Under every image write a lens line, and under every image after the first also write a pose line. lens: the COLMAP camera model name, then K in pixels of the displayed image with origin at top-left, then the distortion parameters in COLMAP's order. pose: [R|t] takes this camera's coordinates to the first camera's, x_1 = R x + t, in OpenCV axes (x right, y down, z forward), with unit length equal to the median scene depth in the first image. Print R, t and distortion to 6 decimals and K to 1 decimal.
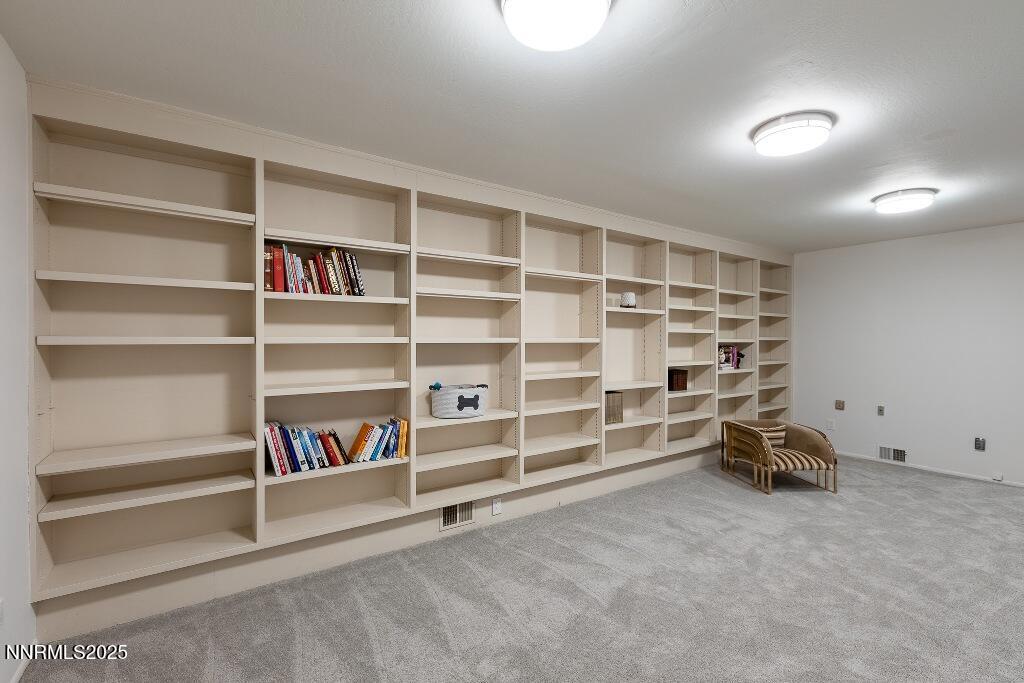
lens RADIAL K [[461.8, 0, 511.8], [0, 461.8, 342.7], [0, 0, 1]] dist [0.028383, 0.000083]
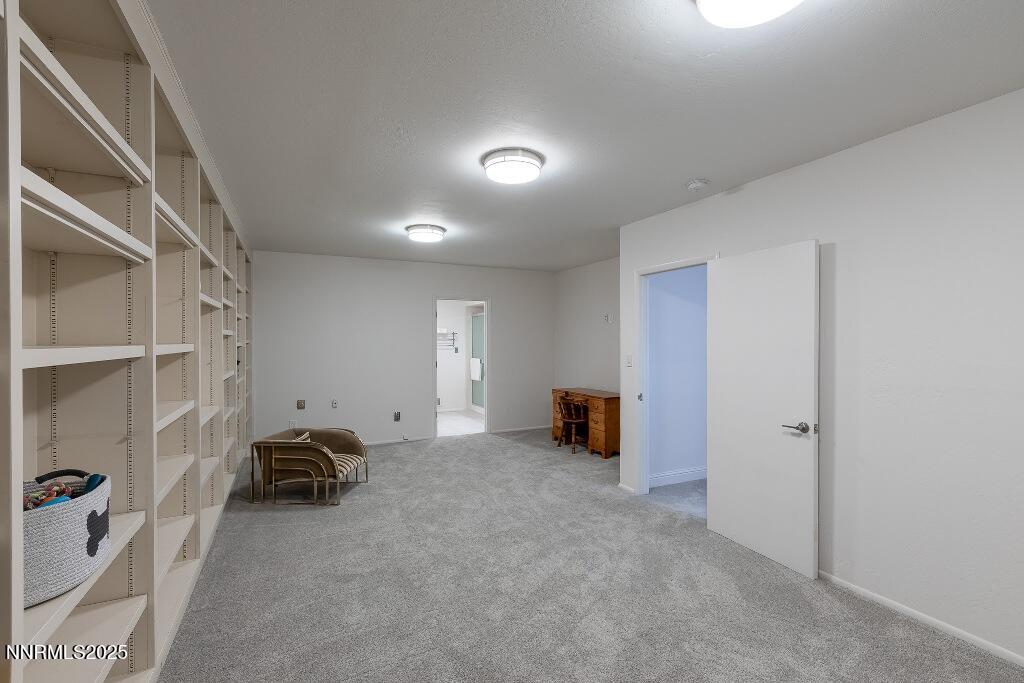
lens RADIAL K [[461.8, 0, 511.0], [0, 461.8, 339.6], [0, 0, 1]] dist [0.028383, 0.000083]
pose [[0.175402, 0.000584, 0.984497, -0.331552], [0.014071, 0.999896, -0.003100, -0.000504], [-0.984396, 0.014396, 0.175376, 0.518833]]
